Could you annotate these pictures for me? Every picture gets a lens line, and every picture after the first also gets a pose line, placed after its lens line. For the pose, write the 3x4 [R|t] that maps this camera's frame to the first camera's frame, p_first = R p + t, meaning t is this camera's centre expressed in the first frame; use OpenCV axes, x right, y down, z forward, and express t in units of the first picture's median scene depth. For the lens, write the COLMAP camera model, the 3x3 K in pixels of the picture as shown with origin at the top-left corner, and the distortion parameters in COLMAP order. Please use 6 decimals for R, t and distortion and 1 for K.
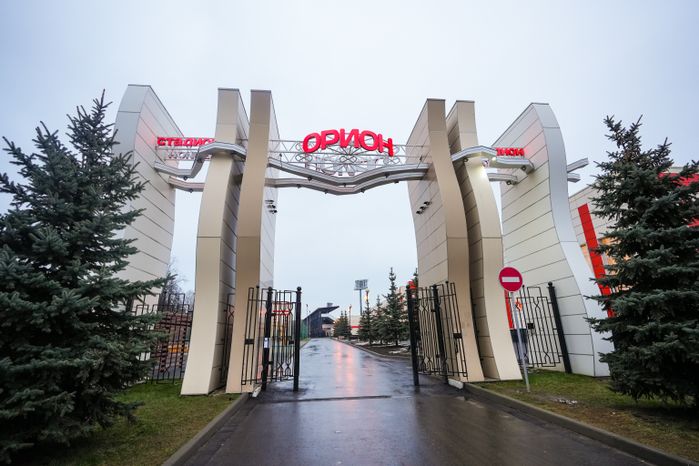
lens RADIAL K [[316.4, 0, 350.5], [0, 316.4, 234.1], [0, 0, 1]] dist [-0.001926, 0.000394]
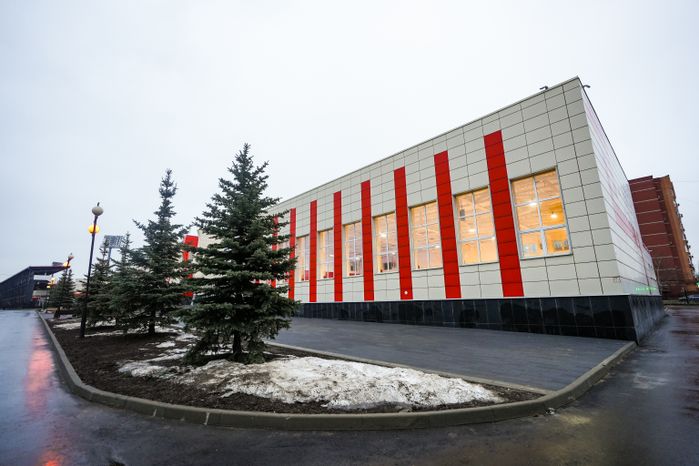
lens RADIAL K [[316.4, 0, 352.0], [0, 316.4, 231.9], [0, 0, 1]] dist [-0.001926, 0.000394]
pose [[0.778865, 0.148925, 0.609255, 0.068829], [-0.195847, 0.980576, 0.010678, 0.139321], [-0.595831, -0.127637, 0.792903, 0.457183]]
